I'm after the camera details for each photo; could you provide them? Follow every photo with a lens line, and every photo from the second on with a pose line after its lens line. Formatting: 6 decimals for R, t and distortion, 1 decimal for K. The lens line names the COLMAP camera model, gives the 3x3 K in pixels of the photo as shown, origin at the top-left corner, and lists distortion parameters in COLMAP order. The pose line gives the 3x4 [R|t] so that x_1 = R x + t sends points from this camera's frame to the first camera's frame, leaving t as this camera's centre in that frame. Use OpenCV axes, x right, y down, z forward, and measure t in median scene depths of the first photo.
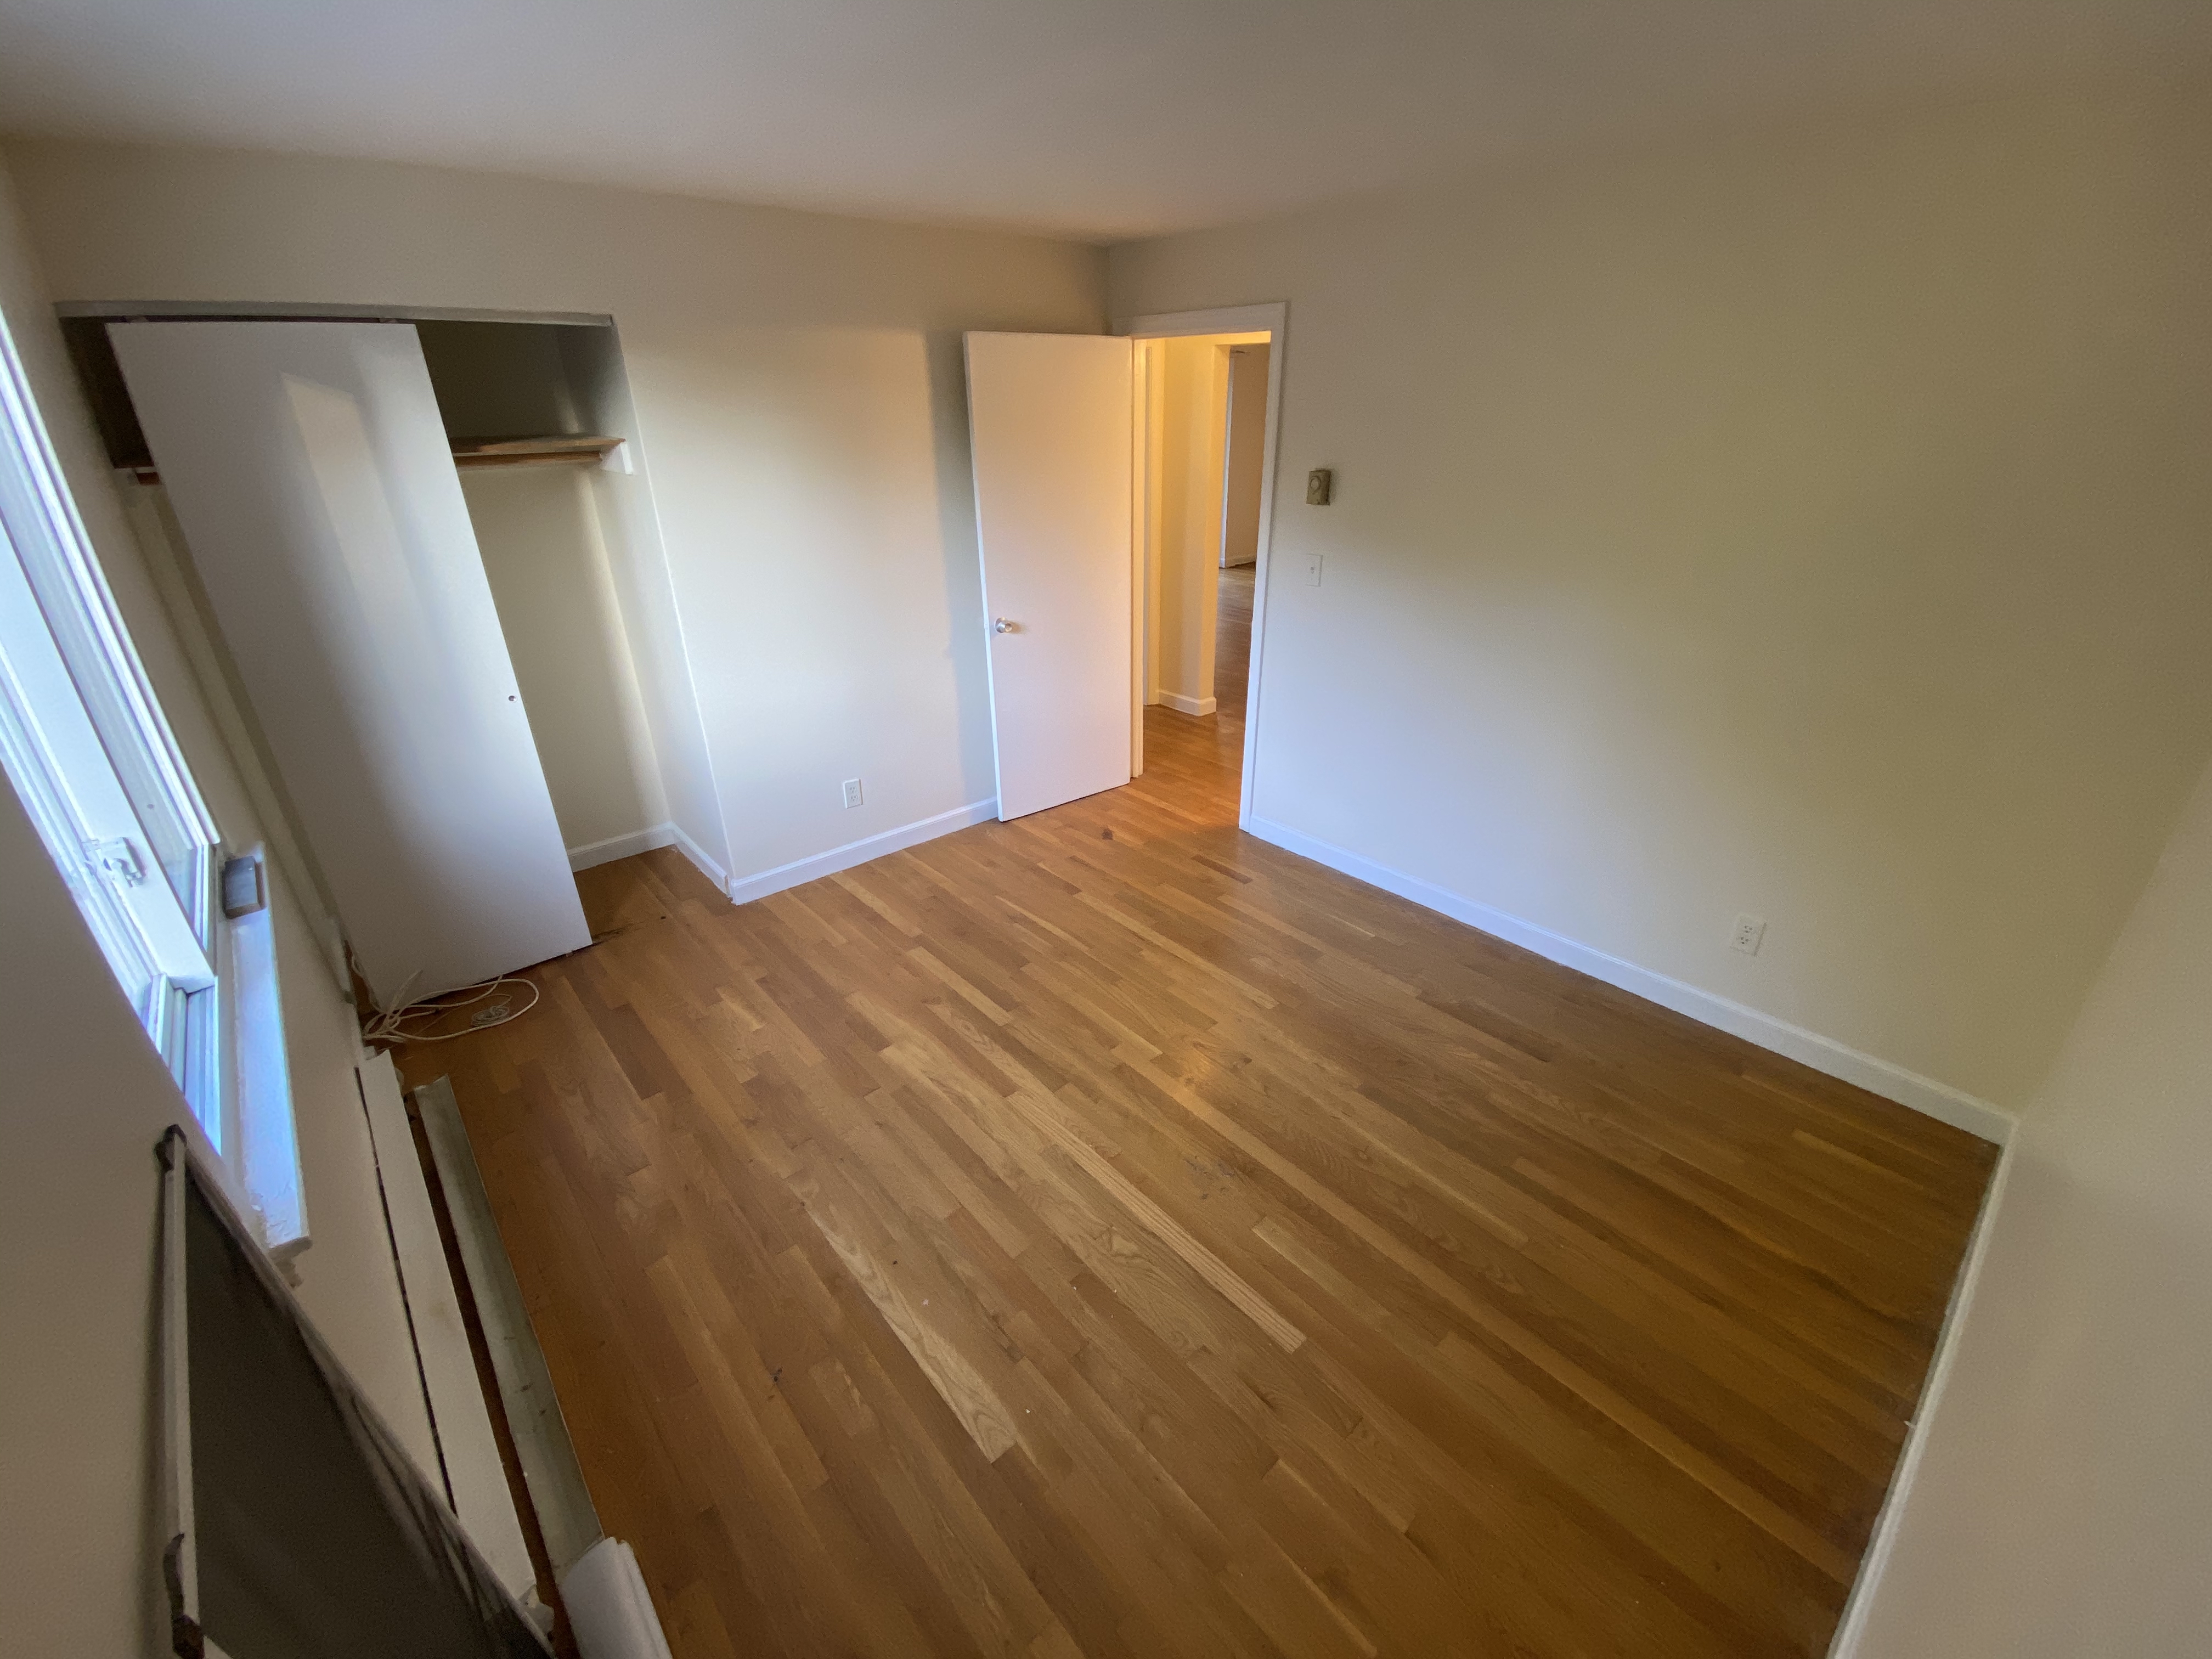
lens RADIAL K [[909.4, 0, 1106.0], [0, 909.4, 829.5], [0, 0, 1]] dist [0.001209, 0.000021]
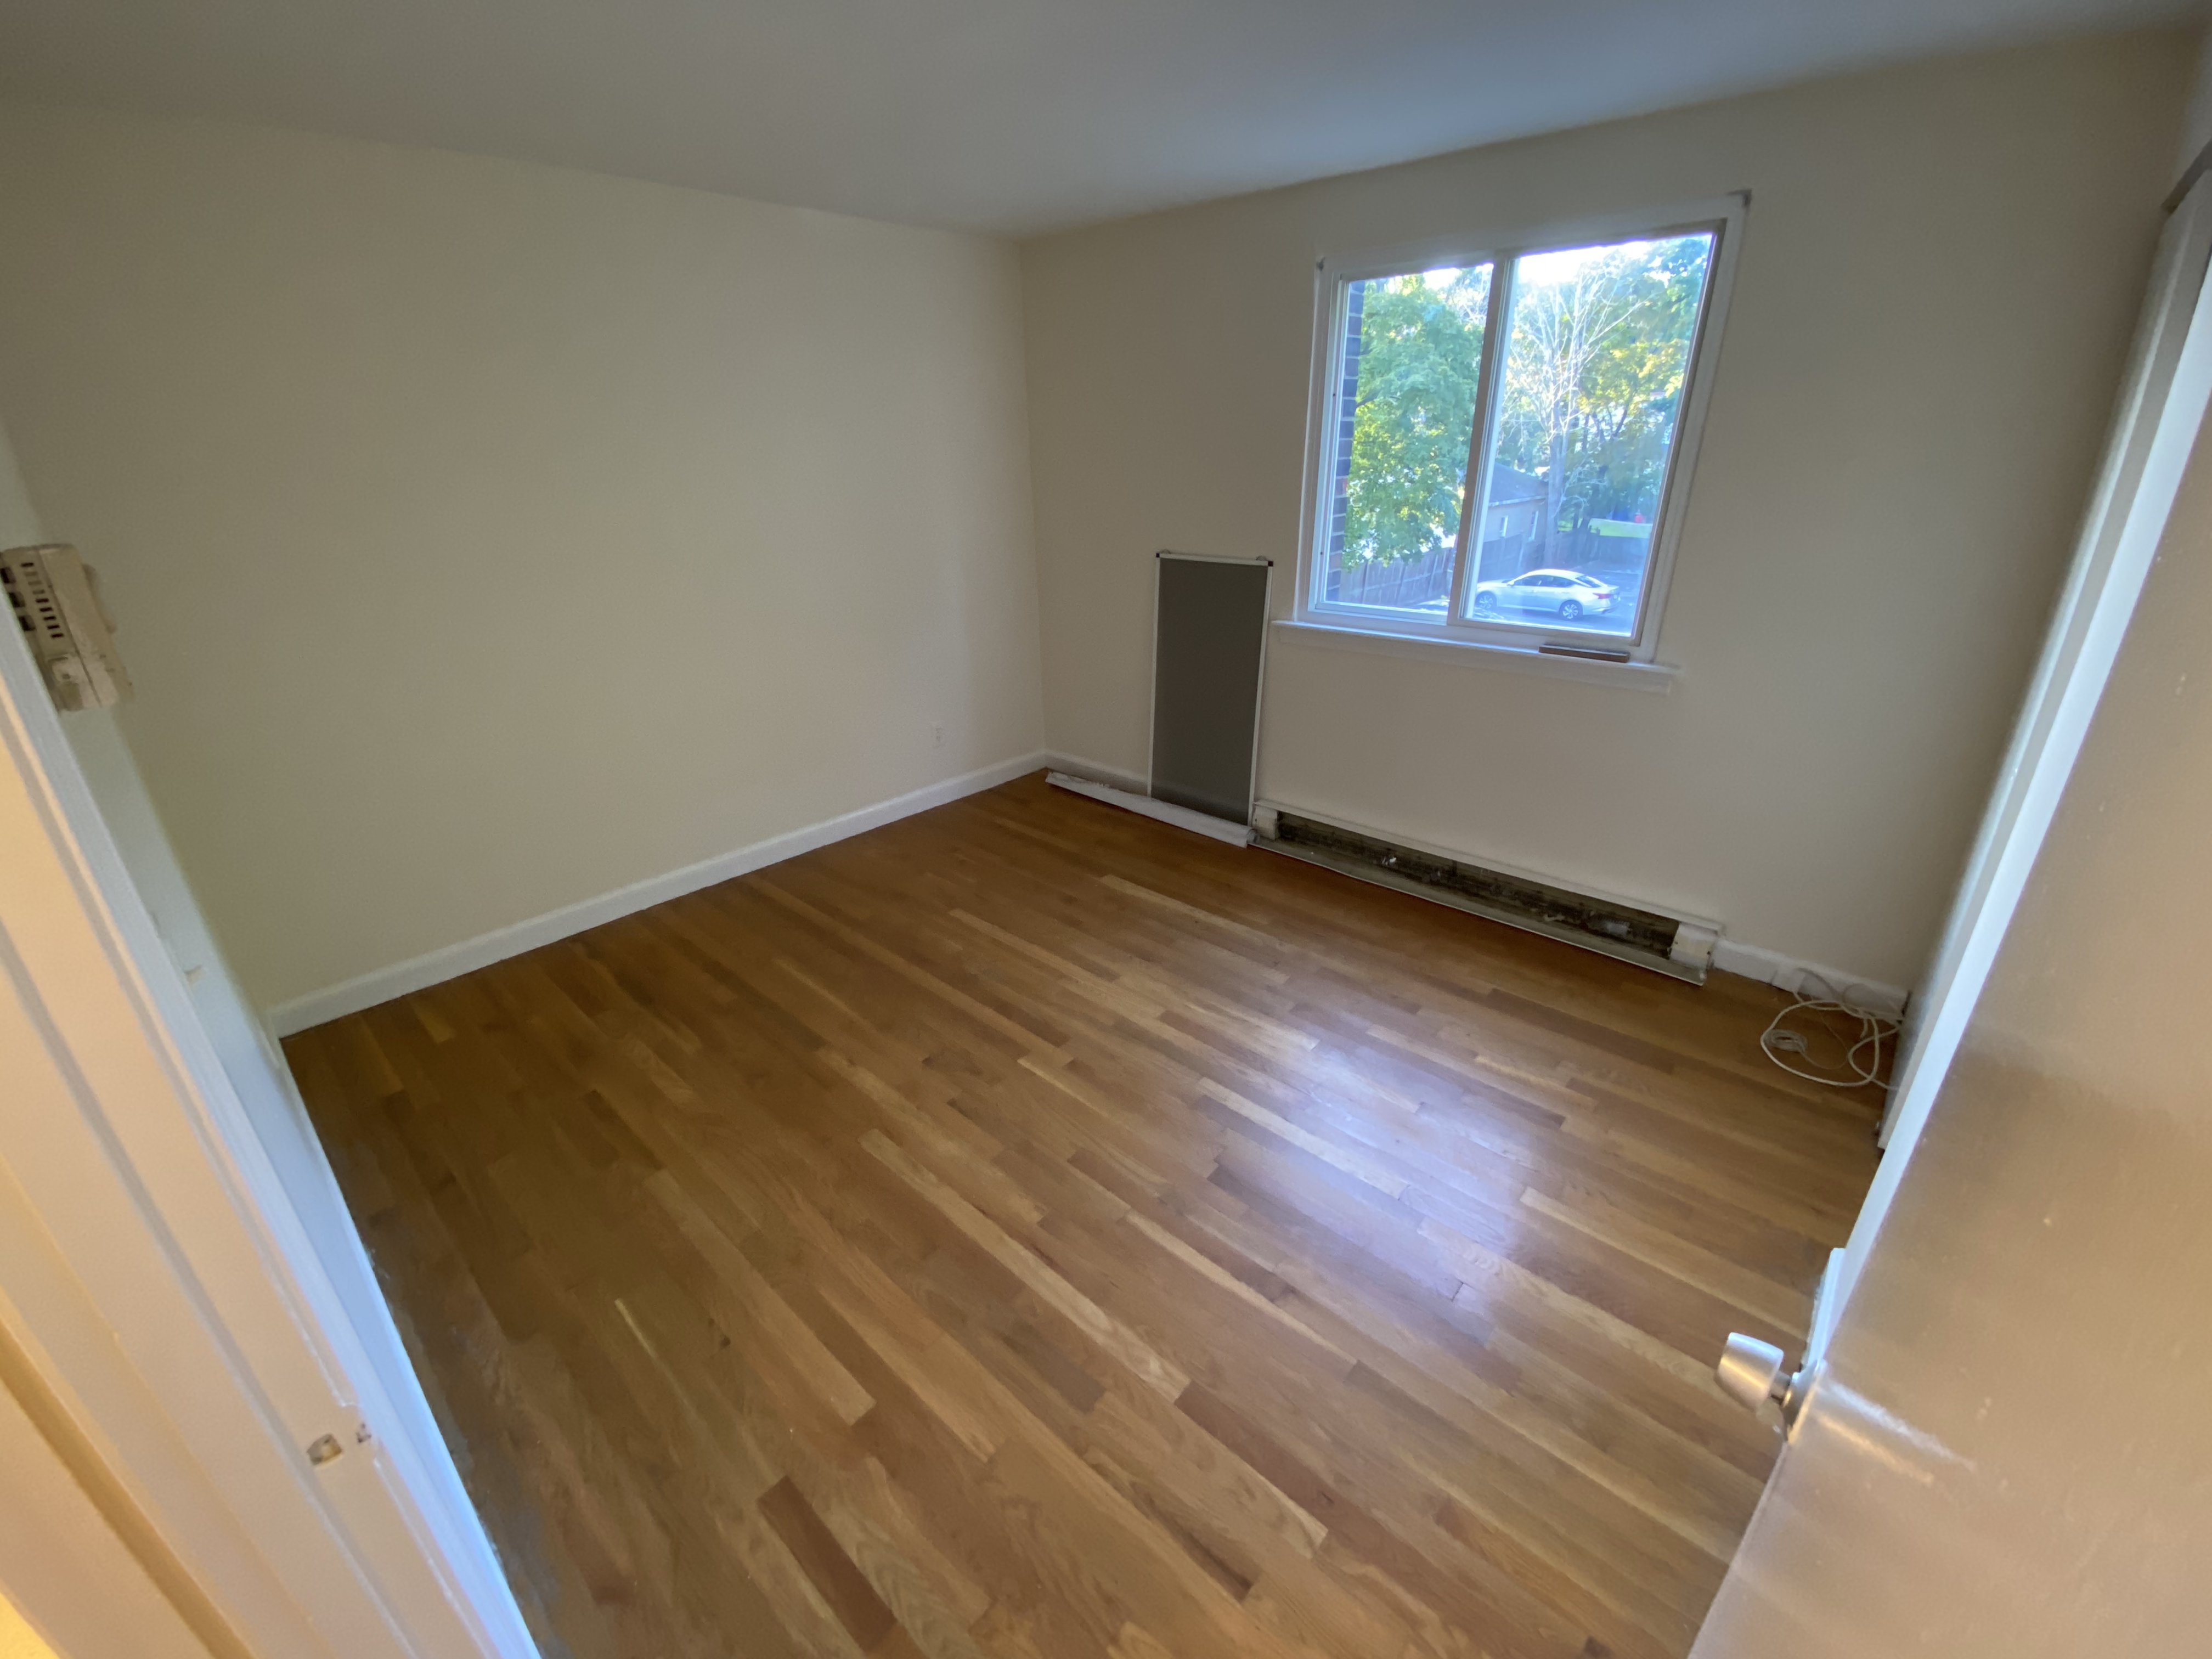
lens RADIAL K [[909.4, 0, 1106.0], [0, 909.4, 829.5], [0, 0, 1]] dist [0.001209, 0.000021]
pose [[-0.994278, 0.059664, -0.088610, 0.043872], [-0.025996, 0.669414, 0.742434, -0.634256], [0.103614, 0.740489, -0.664033, 1.538052]]
